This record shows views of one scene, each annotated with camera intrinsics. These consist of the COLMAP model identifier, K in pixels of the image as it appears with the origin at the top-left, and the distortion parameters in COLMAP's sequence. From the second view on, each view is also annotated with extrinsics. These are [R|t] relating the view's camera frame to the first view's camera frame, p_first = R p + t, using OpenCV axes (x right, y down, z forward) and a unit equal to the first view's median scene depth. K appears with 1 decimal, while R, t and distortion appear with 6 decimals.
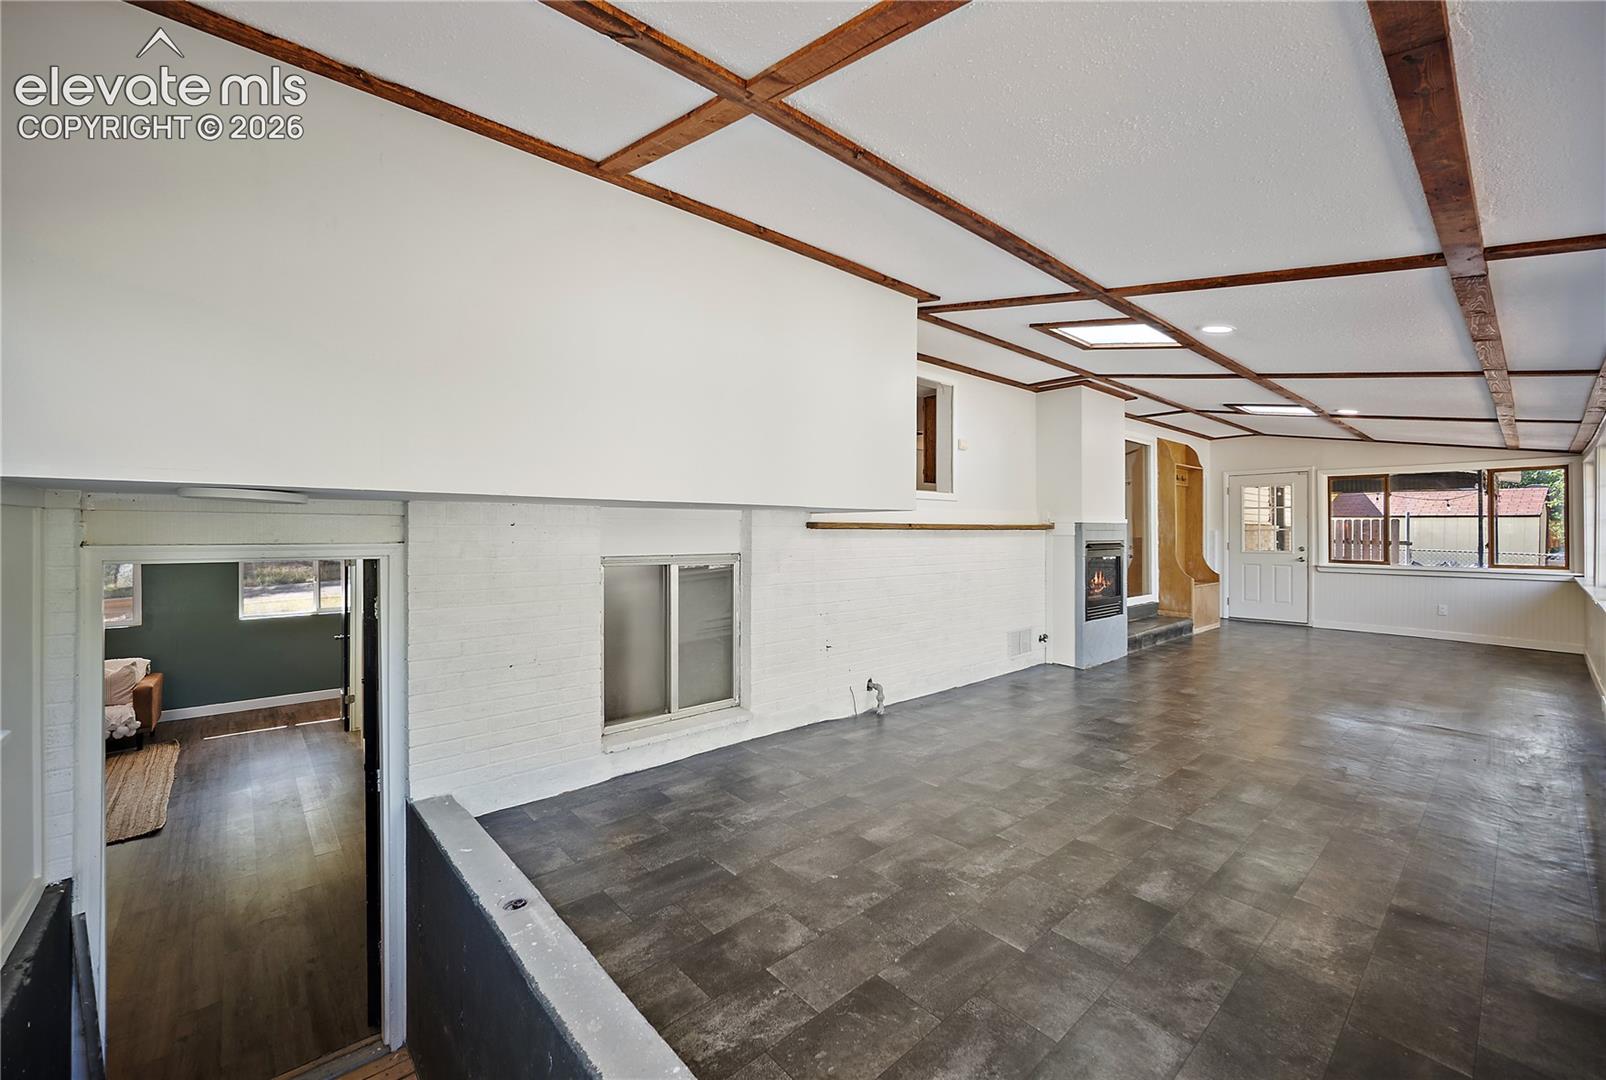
lens RADIAL K [[657.2, 0, 803.7], [0, 657.2, 538.7], [0, 0, 1]] dist [0.019747, 0.000080]
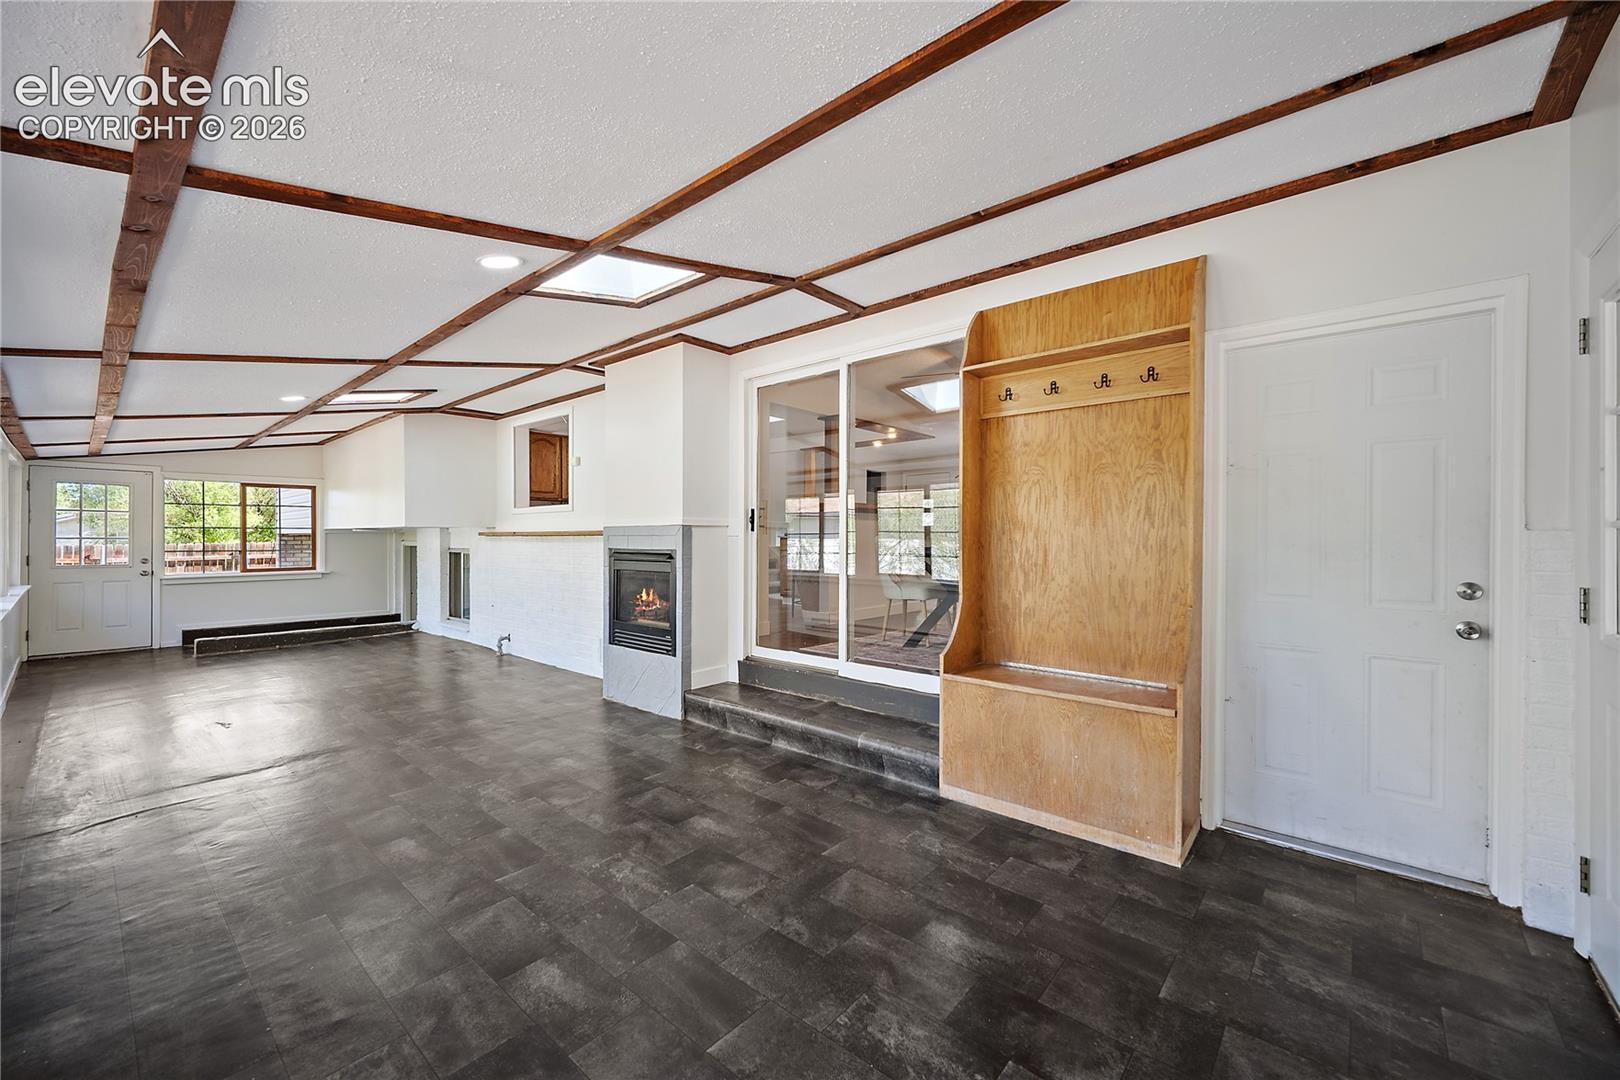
lens RADIAL K [[645.8, 0, 810.8], [0, 645.8, 539.0], [0, 0, 1]] dist [-0.001854, 0.000086]
pose [[0.103578, 0.002039, -0.994619, 1.244181], [-0.005481, 0.999984, 0.001479, -0.010787], [0.994606, 0.005298, 0.103587, 1.144673]]
